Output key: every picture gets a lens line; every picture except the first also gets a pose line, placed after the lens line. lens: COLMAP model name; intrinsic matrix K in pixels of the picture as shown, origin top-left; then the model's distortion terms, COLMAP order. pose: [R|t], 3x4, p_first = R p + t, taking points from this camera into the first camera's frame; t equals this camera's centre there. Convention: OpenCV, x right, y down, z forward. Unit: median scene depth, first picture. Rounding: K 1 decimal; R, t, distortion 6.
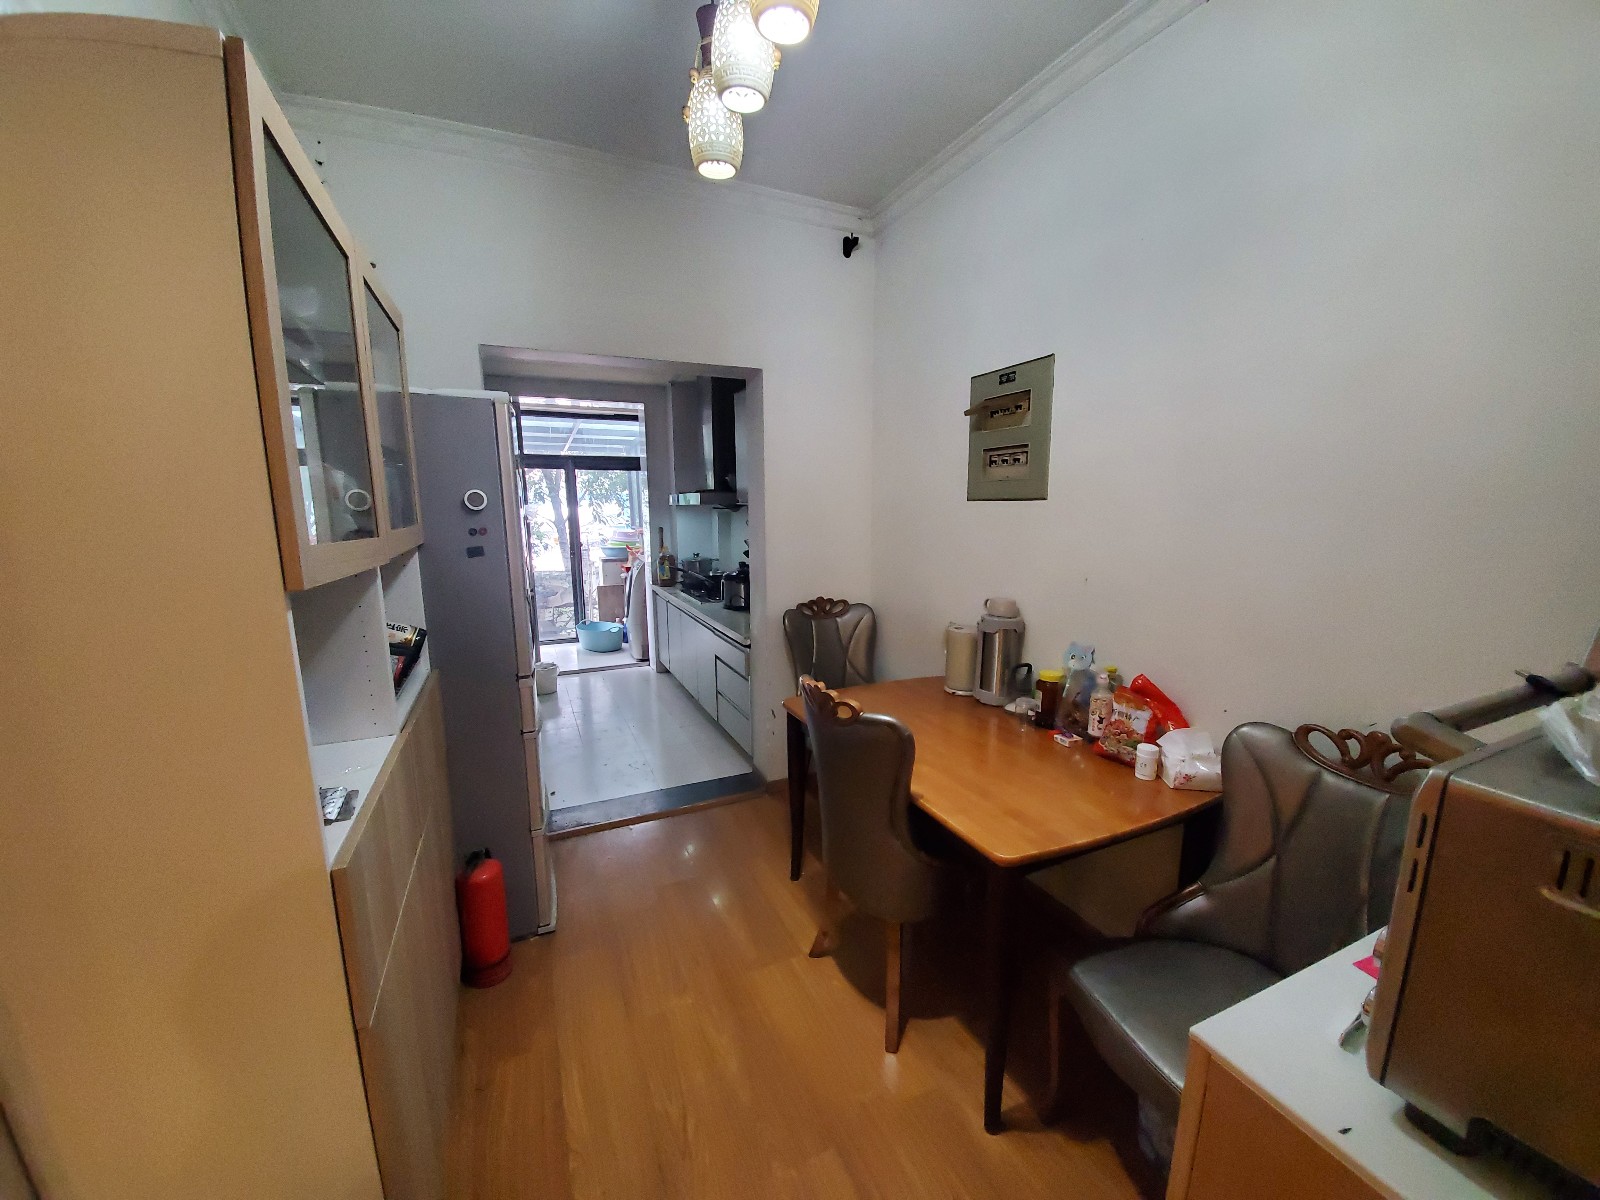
lens RADIAL K [[636.7, 0, 804.0], [0, 636.7, 607.9], [0, 0, 1]] dist [0.000940, -0.000020]
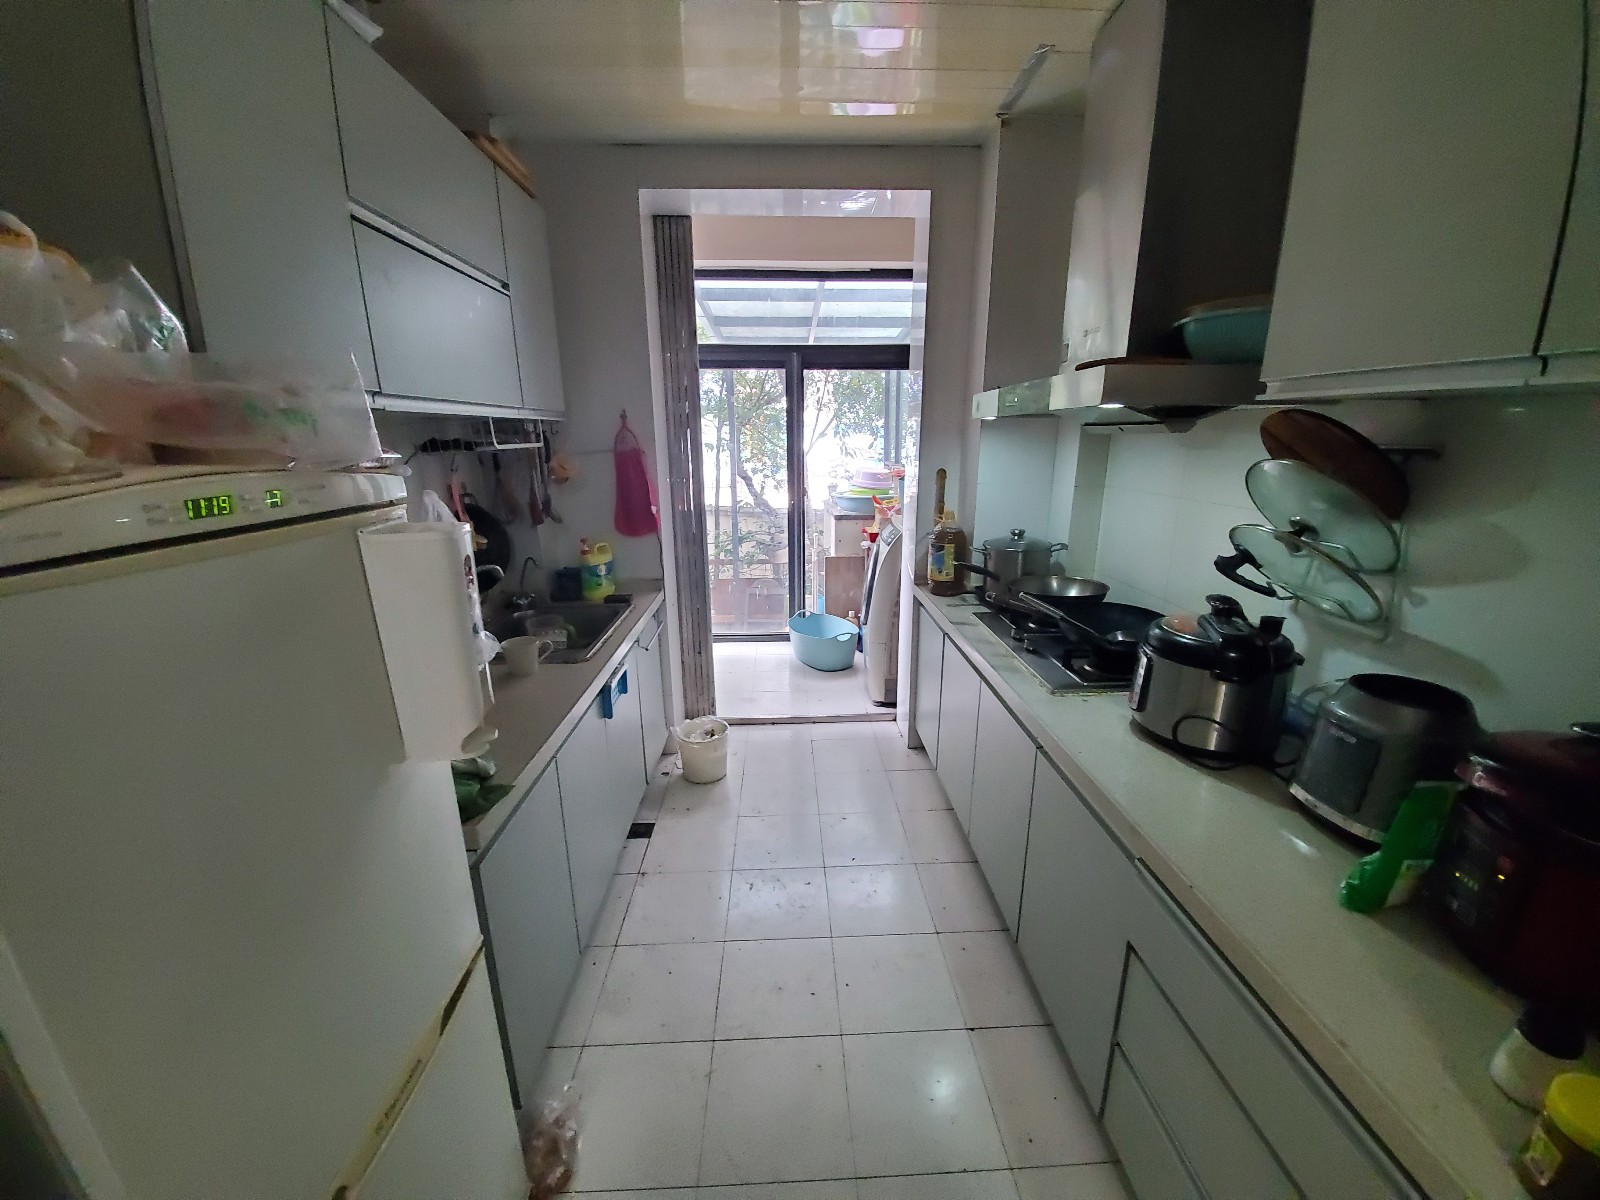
lens RADIAL K [[636.7, 0, 803.2], [0, 636.7, 603.9], [0, 0, 1]] dist [0.000940, -0.000020]
pose [[0.925777, 0.100267, -0.364532, -0.114903], [-0.065540, 0.992155, 0.106453, -0.059540], [0.372346, -0.074660, 0.925086, 0.426324]]
